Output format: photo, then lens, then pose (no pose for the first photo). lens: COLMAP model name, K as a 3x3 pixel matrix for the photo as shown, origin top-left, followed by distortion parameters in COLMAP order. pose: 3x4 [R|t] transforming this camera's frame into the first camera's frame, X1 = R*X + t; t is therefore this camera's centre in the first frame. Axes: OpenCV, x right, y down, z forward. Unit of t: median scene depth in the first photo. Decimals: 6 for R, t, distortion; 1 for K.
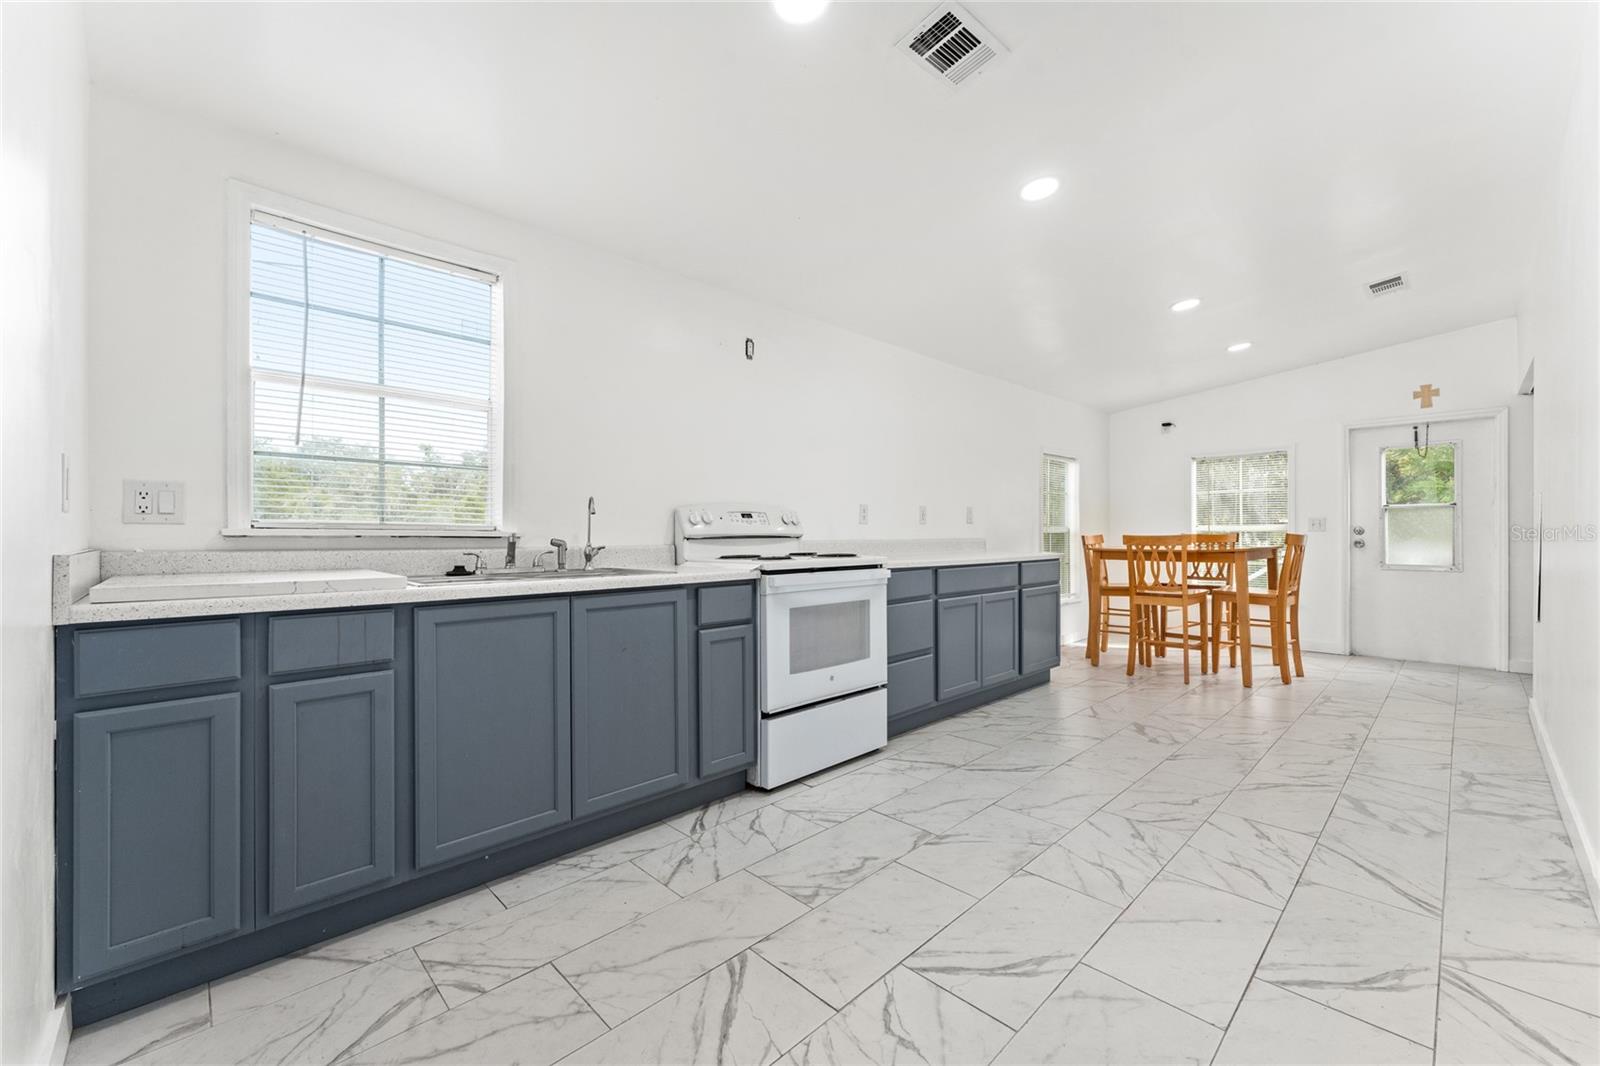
lens RADIAL K [[646.6, 0, 797.8], [0, 646.6, 534.8], [0, 0, 1]] dist [-0.008414, 0.000465]
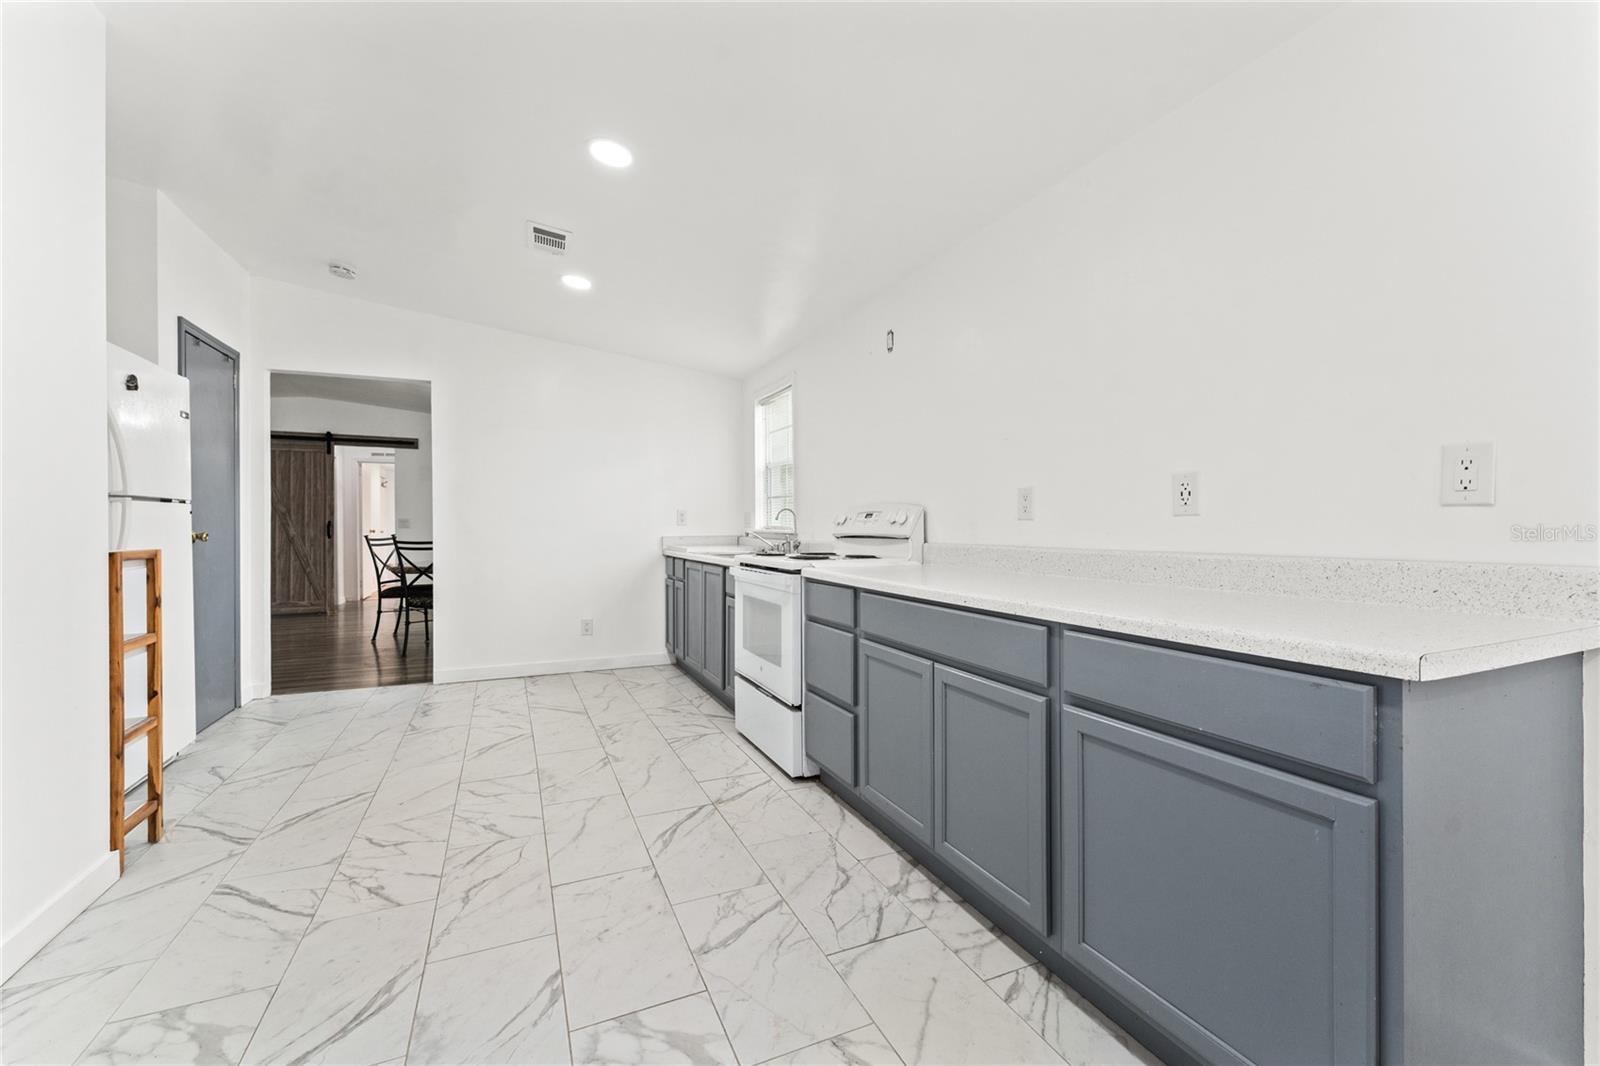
lens RADIAL K [[646.6, 0, 795.2], [0, 646.6, 526.9], [0, 0, 1]] dist [-0.008414, 0.000465]
pose [[-0.342878, 0.002219, -0.939377, 1.043916], [0.001239, 0.999997, 0.001910, -0.016460], [0.939379, -0.000509, -0.342880, 1.421460]]
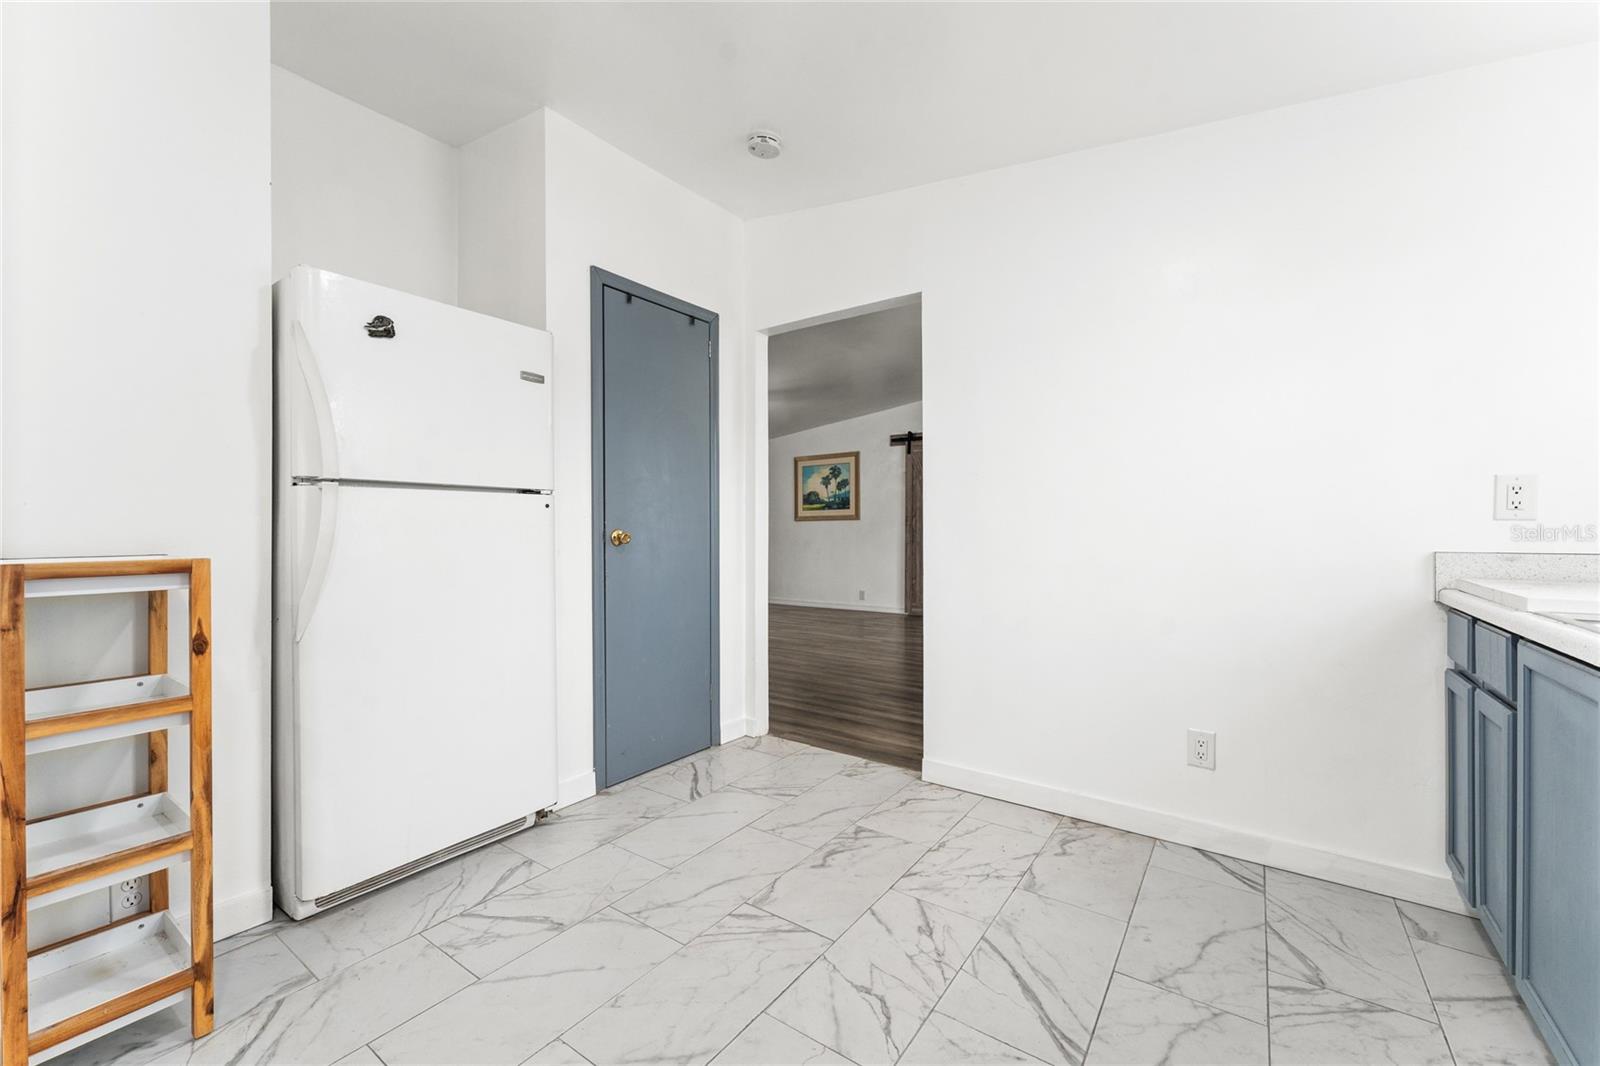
lens RADIAL K [[646.6, 0, 799.7], [0, 646.6, 527.9], [0, 0, 1]] dist [-0.008414, 0.000465]
pose [[-0.983395, 0.000810, -0.181474, 0.225435], [0.001100, 0.999998, -0.001494, -0.009965], [0.181473, -0.001669, -0.983395, 0.974927]]
